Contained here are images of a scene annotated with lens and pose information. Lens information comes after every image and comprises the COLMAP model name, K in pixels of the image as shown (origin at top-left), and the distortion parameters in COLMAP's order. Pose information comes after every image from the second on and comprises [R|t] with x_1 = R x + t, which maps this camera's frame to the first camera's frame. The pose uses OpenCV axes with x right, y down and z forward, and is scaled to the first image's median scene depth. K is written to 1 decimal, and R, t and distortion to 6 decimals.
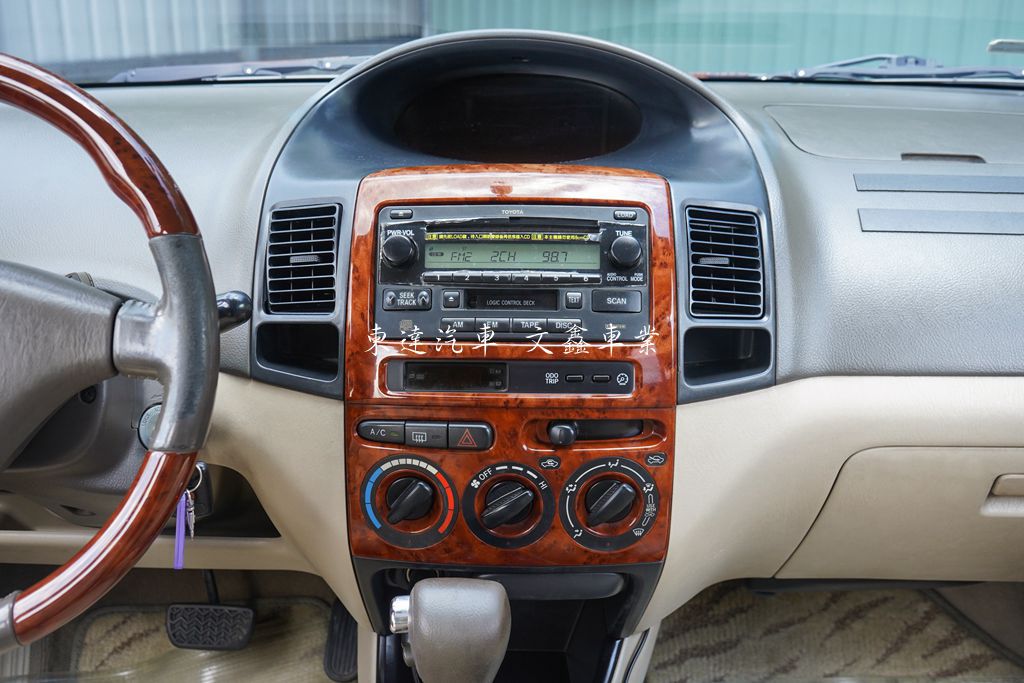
lens RADIAL K [[1175.7, 0, 511.2], [0, 1175.7, 332.8], [0, 0, 1]] dist [-0.000676, 0.000000]
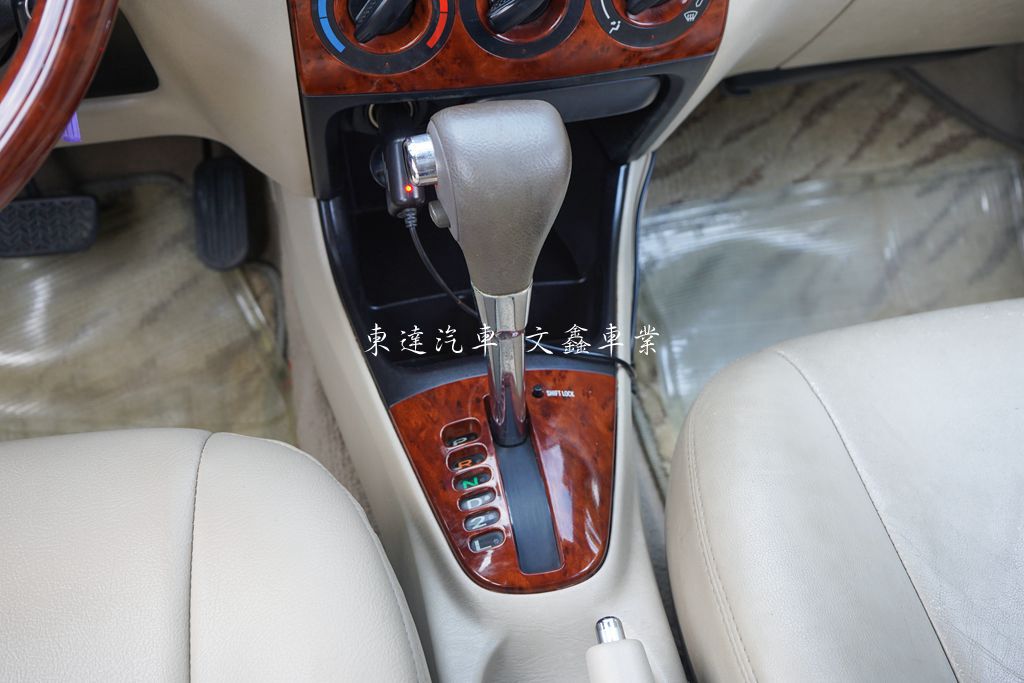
lens RADIAL K [[1335.7, 0, 512.0], [0, 1335.7, 318.0], [0, 0, 1]] dist [-0.012397, 0.000000]
pose [[0.972608, -0.150853, 0.176855, -0.180330], [0.081255, 0.933459, 0.349360, 0.042878], [-0.217789, -0.325420, 0.920147, 0.180535]]
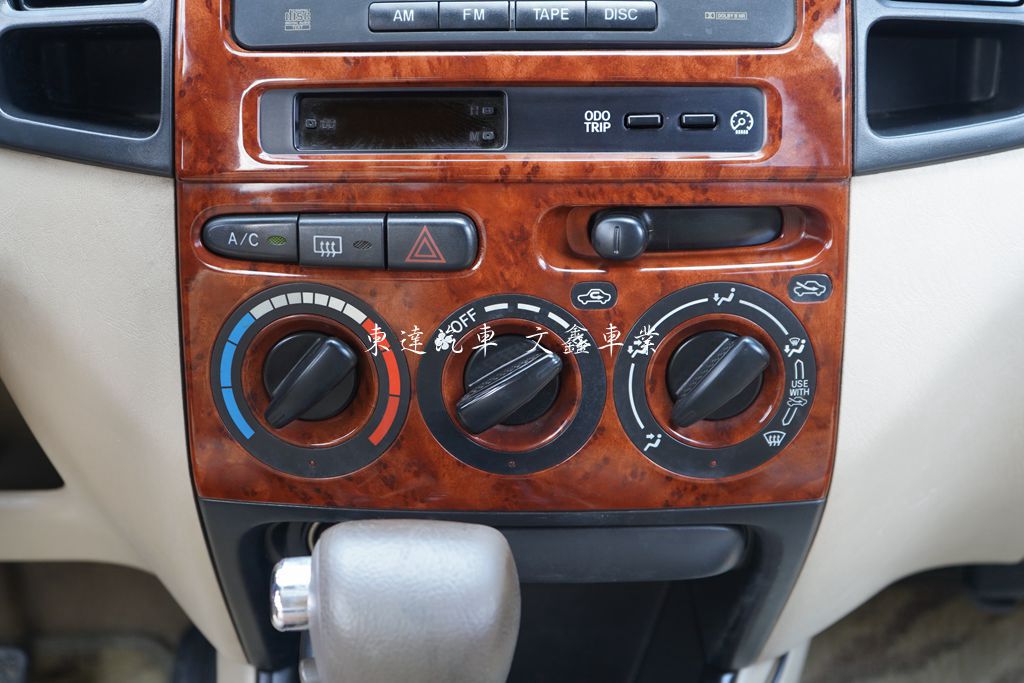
lens RADIAL K [[2023.9, 0, 515.1], [0, 2023.9, 337.0], [0, 0, 1]] dist [-0.044278, 0.000000]
pose [[0.999919, -0.011472, 0.005505, -0.005044], [0.011242, 0.999137, 0.039980, 0.091270], [-0.005959, -0.039915, 0.999185, 0.151903]]
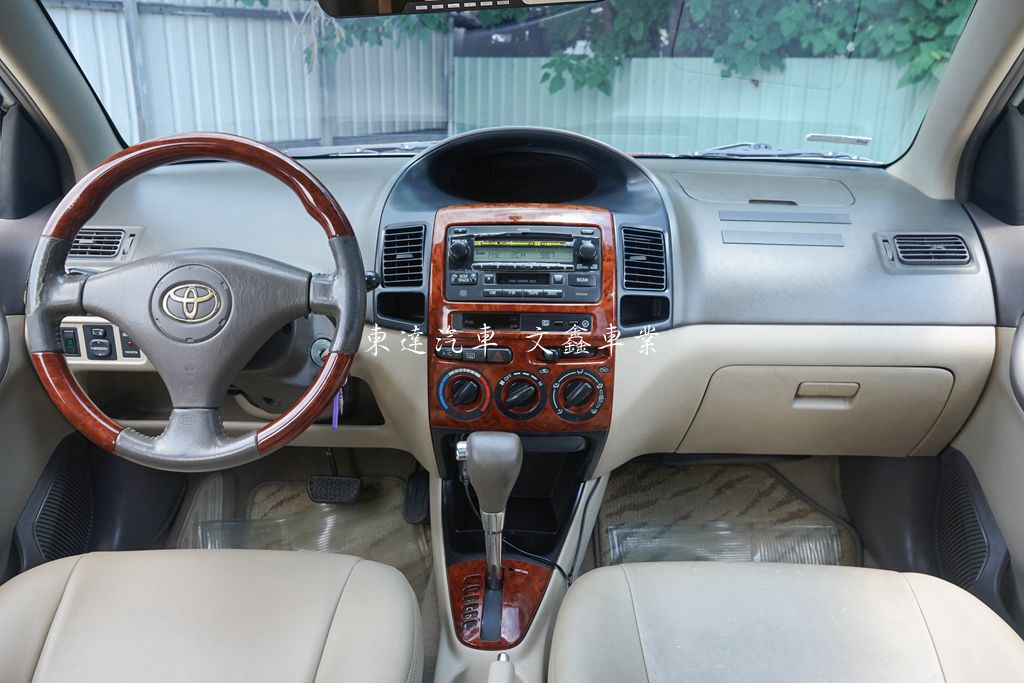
lens RADIAL K [[849.0, 0, 512.8], [0, 849.0, 347.1], [0, 0, 1]] dist [-0.017280, 0.012258]
pose [[0.999976, 0.004587, 0.005228, -0.020831], [-0.004609, 0.999981, 0.004070, 0.067784], [-0.005210, -0.004094, 0.999978, -0.271558]]
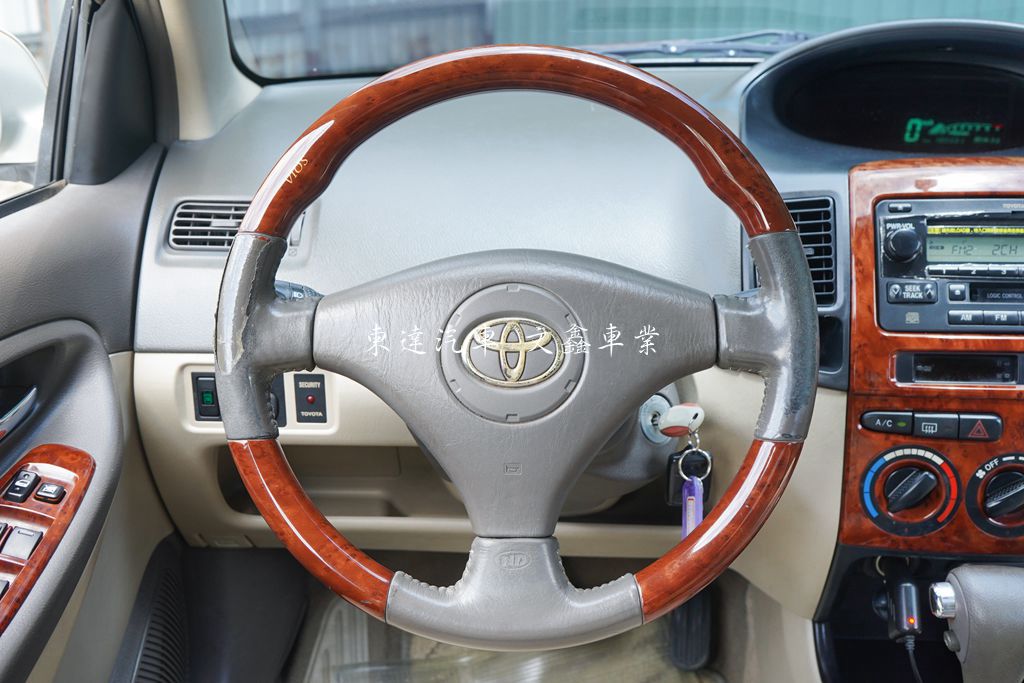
lens RADIAL K [[1255.7, 0, 516.1], [0, 1255.7, 347.6], [0, 0, 1]] dist [-0.004840, 0.000000]
pose [[0.999752, 0.003136, -0.022059, -0.401293], [-0.002536, 0.999628, 0.027163, -0.009242], [0.022136, -0.027100, 0.999388, -0.089896]]
